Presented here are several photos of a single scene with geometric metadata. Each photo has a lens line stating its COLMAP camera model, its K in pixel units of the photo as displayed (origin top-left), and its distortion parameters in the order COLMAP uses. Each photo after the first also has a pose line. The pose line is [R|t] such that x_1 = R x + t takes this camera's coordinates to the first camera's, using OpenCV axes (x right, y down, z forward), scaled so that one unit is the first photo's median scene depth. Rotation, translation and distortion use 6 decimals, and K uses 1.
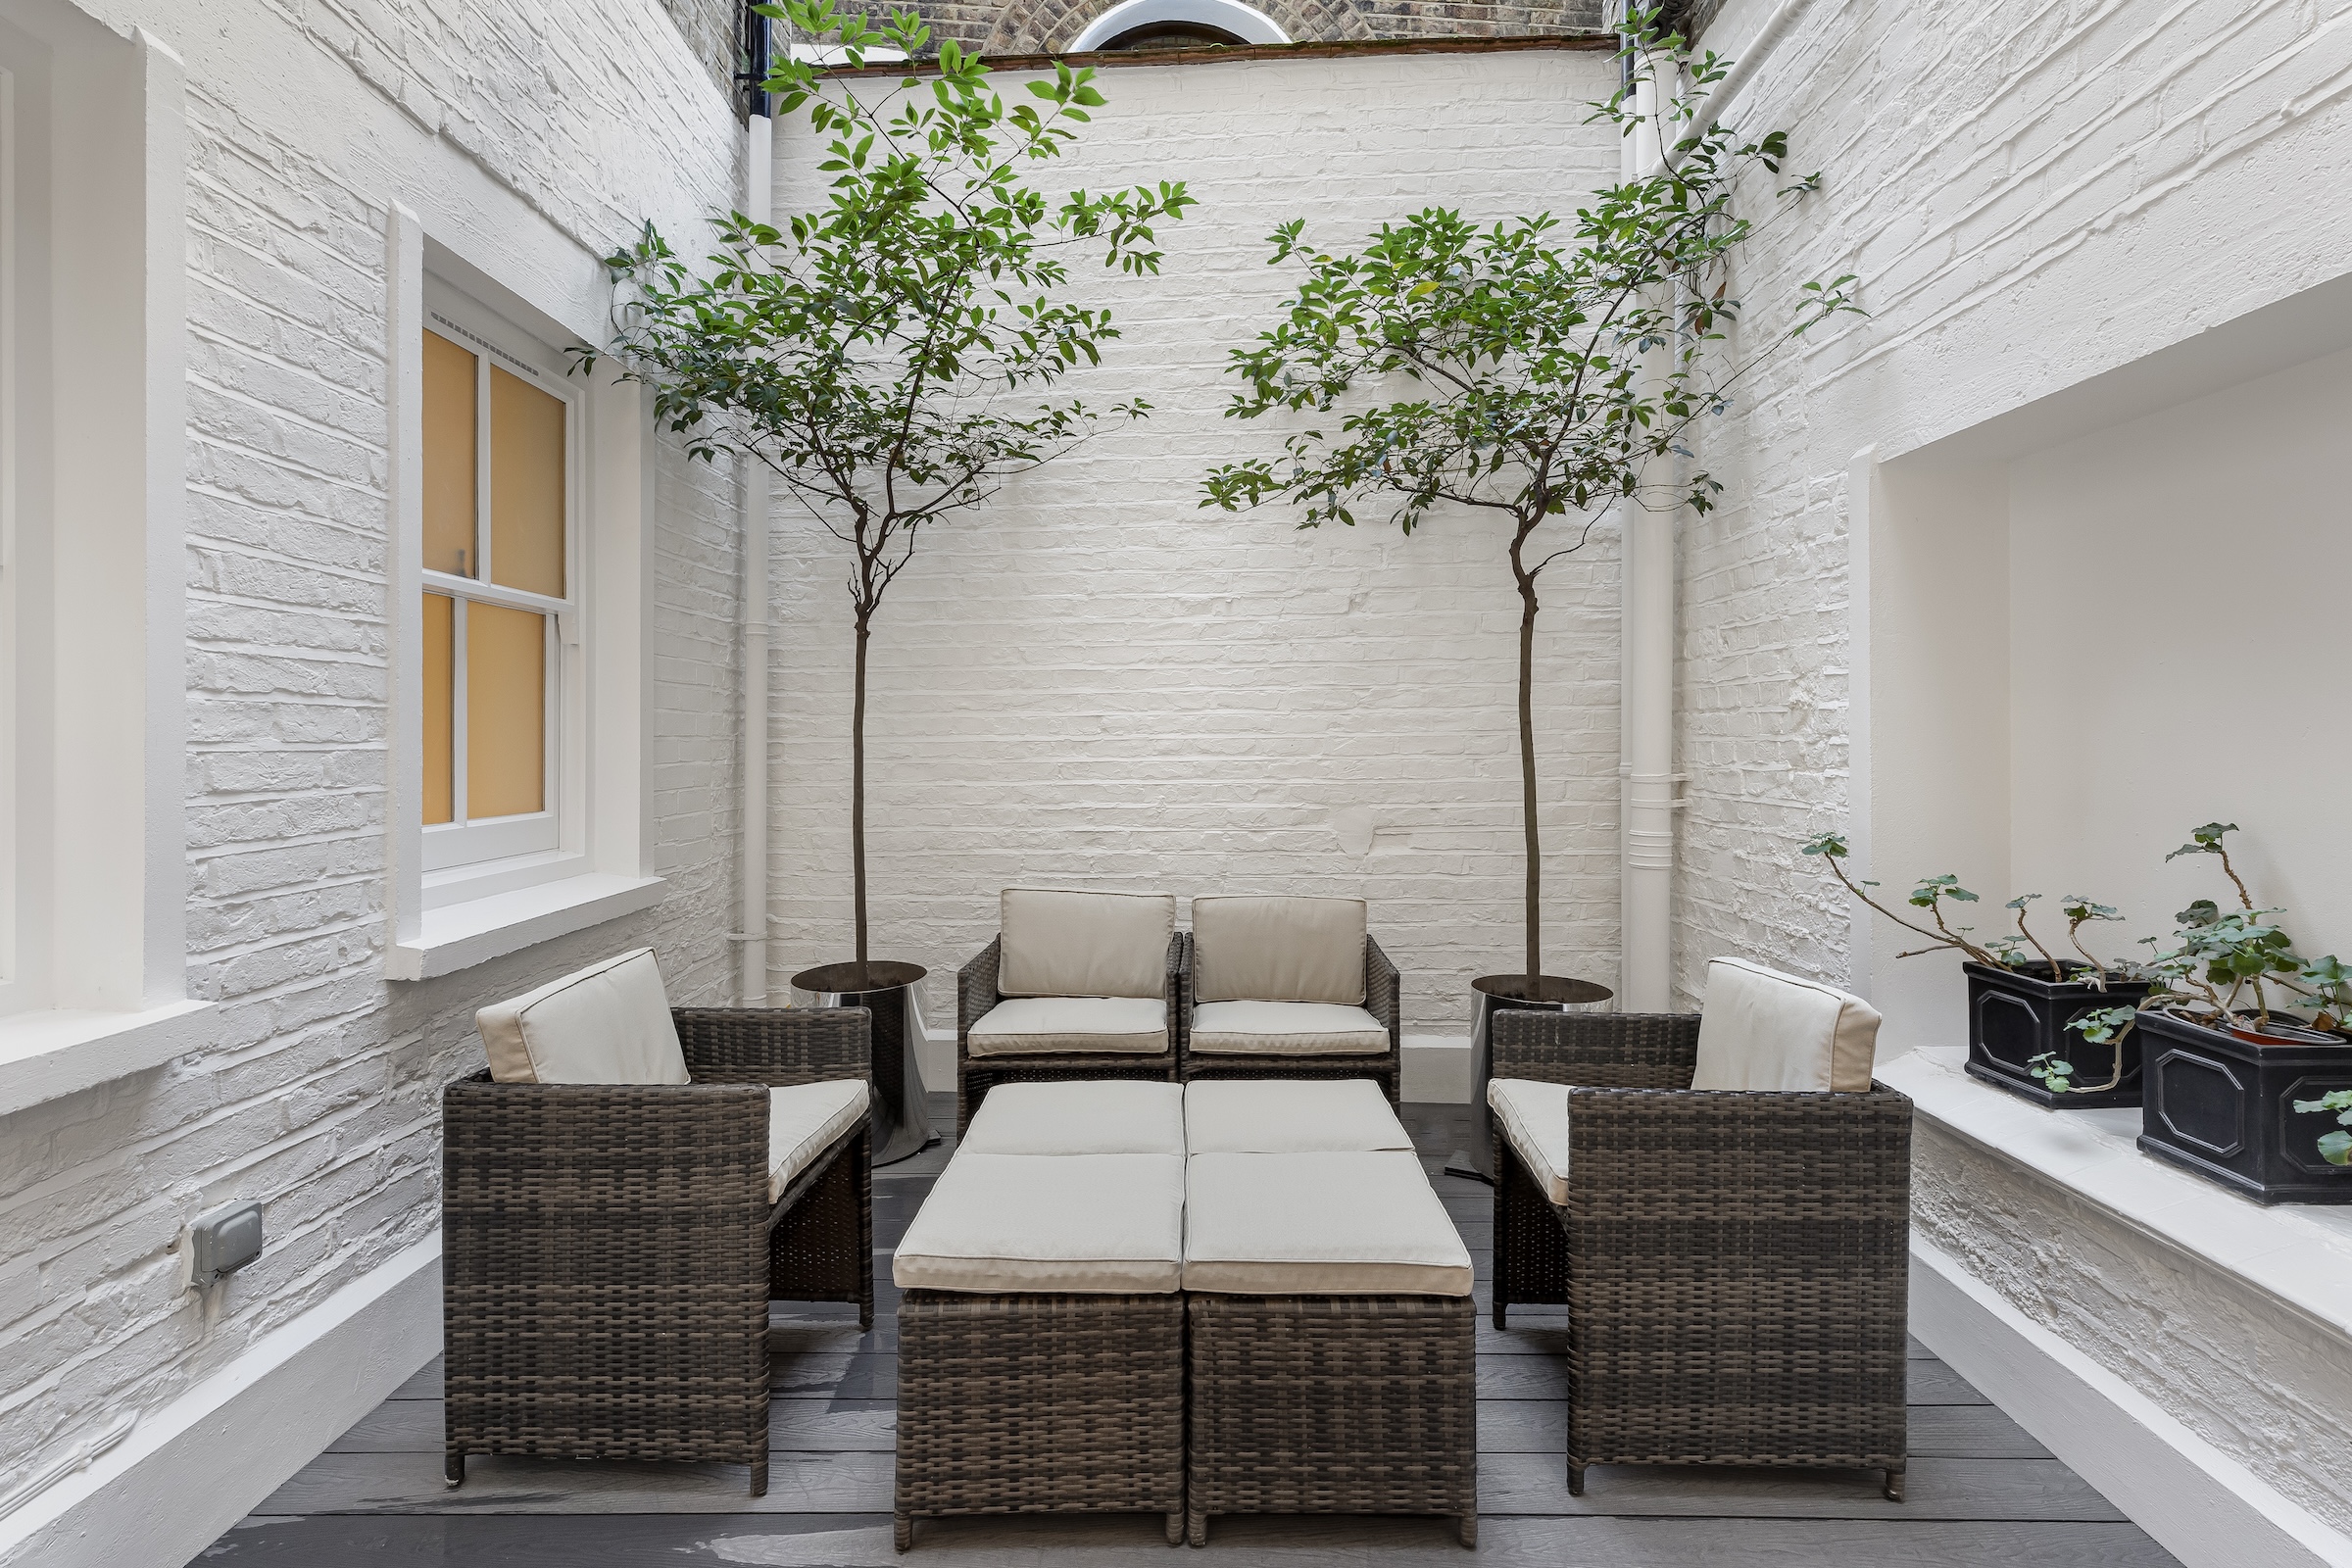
lens RADIAL K [[1096.8, 0, 1256.0], [0, 1096.8, 731.8], [0, 0, 1]] dist [0.003817, 0.000905]
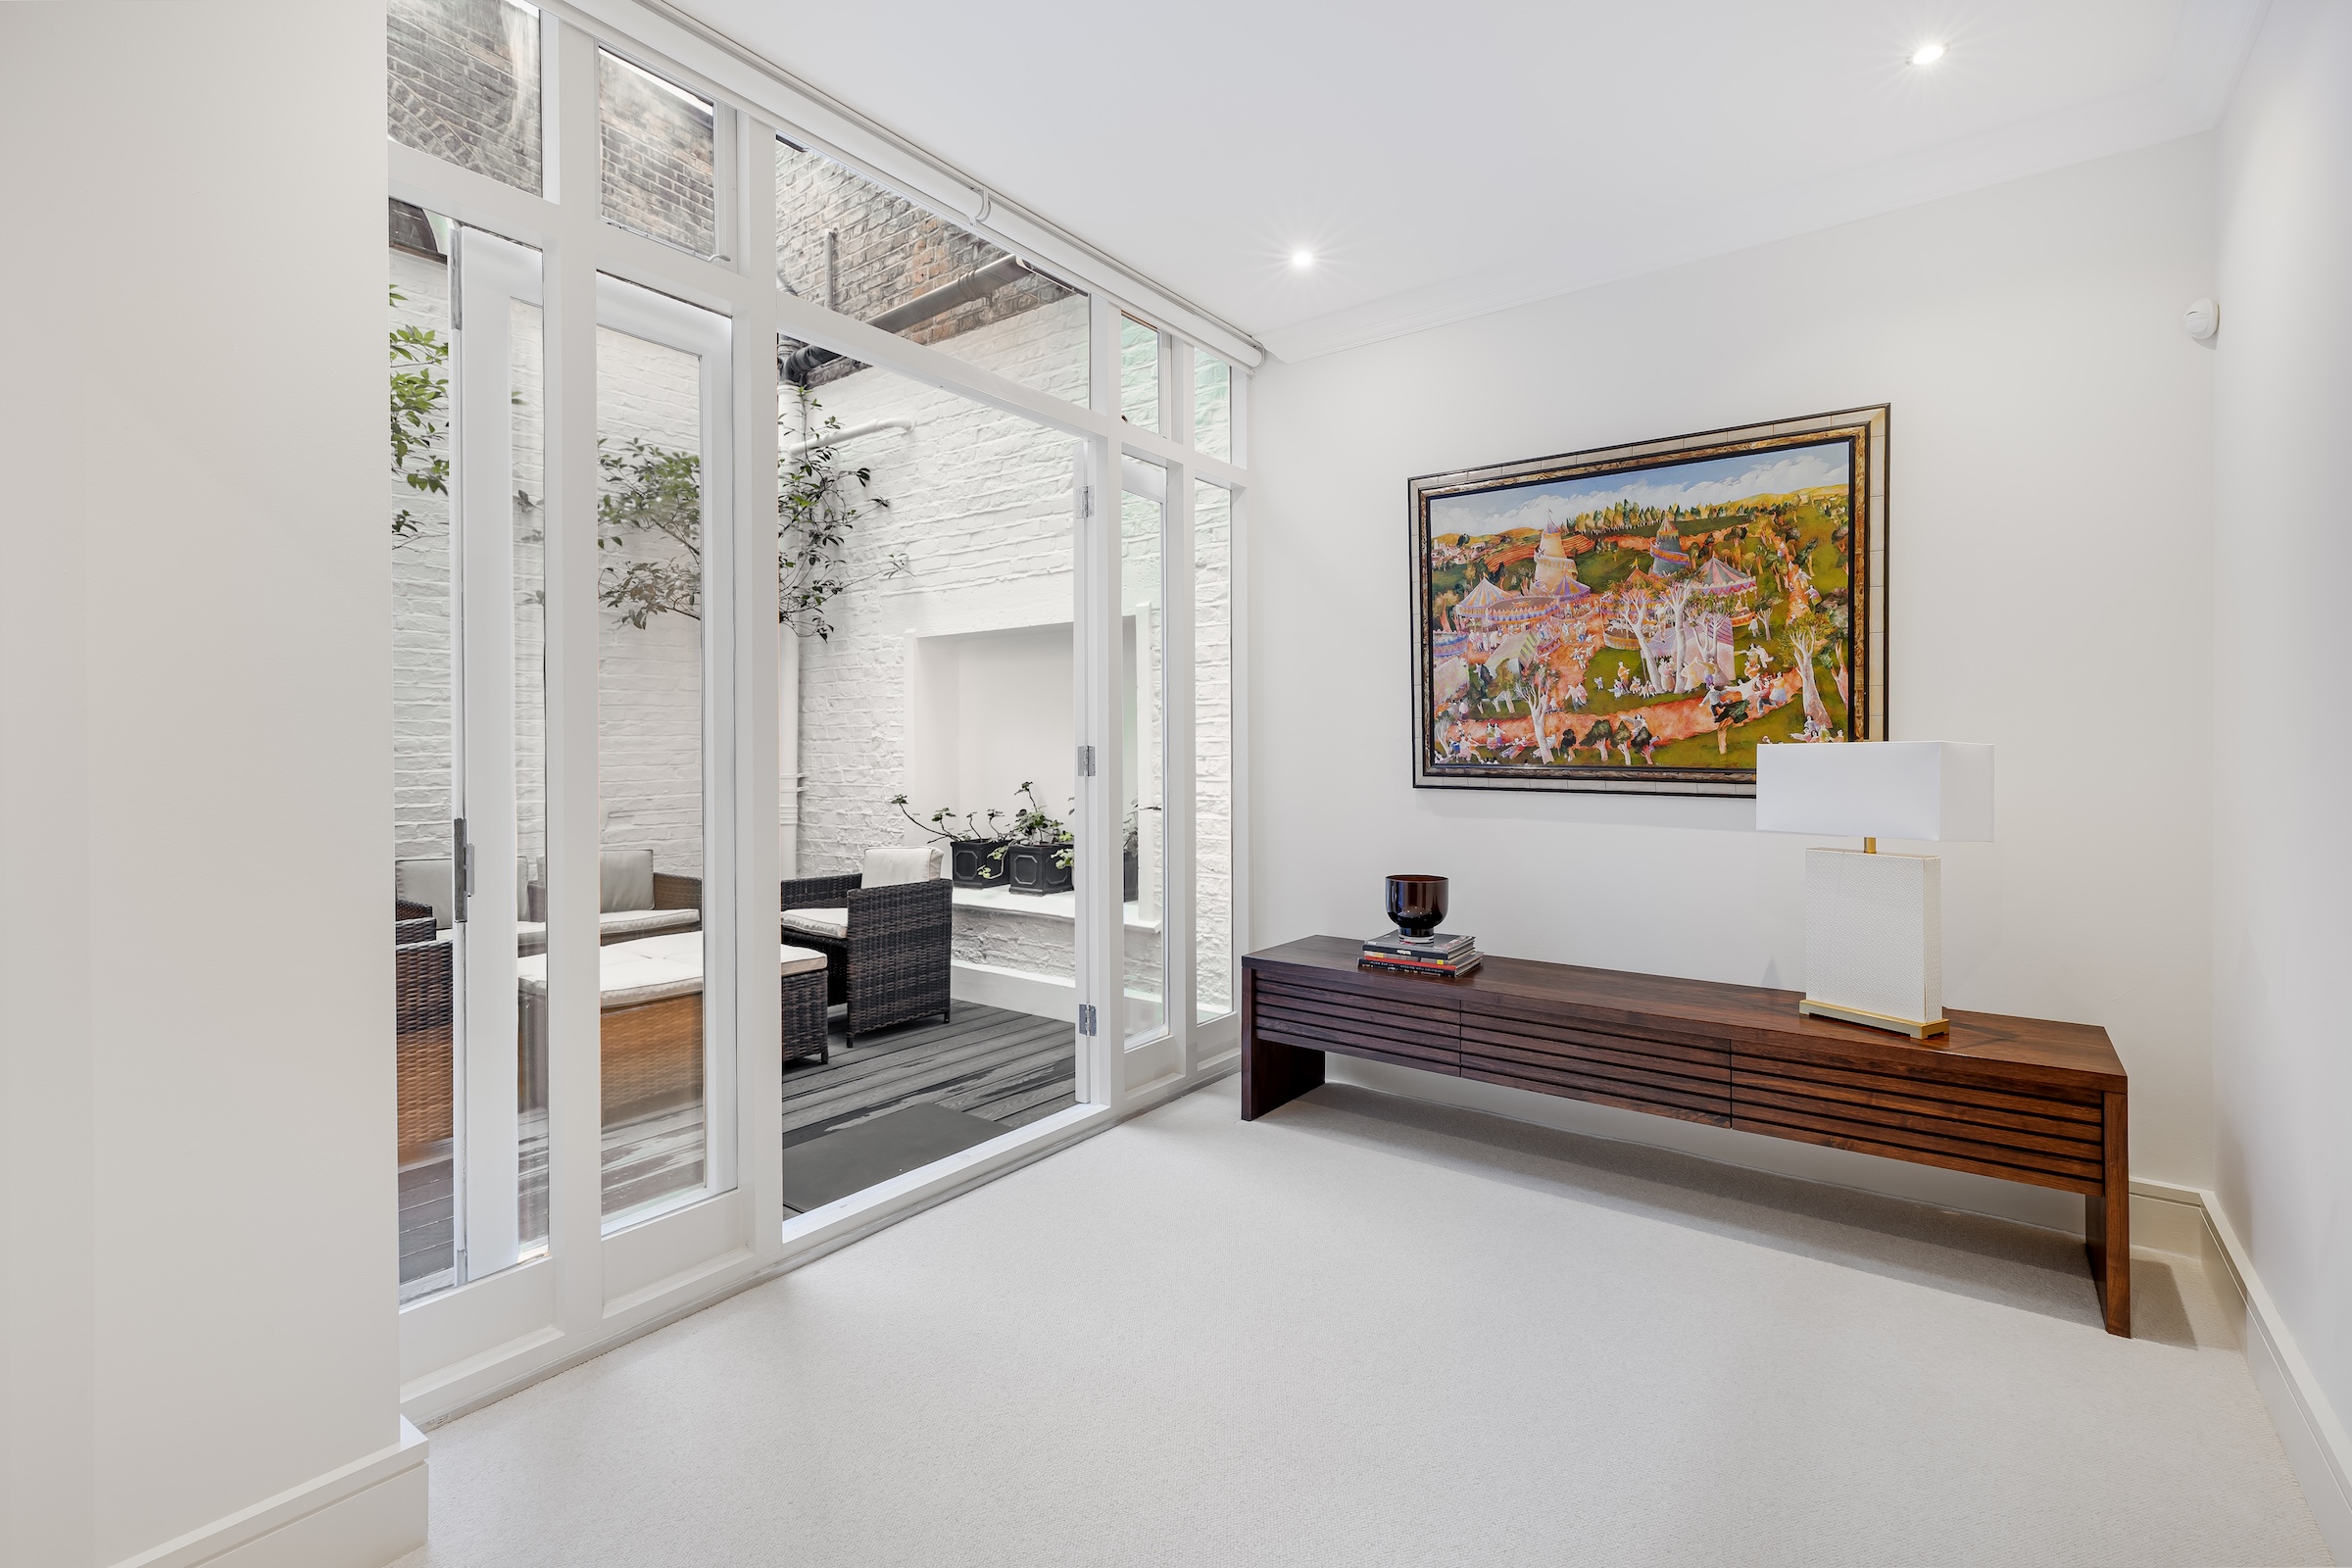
lens RADIAL K [[1096.8, 0, 1201.6], [0, 1096.8, 745.6], [0, 0, 1]] dist [0.003817, 0.000905]
pose [[0.590375, 0.003347, 0.807122, -0.883477], [-0.000771, 0.999993, -0.003583, -0.003448], [-0.807129, 0.001493, 0.590374, -0.804195]]
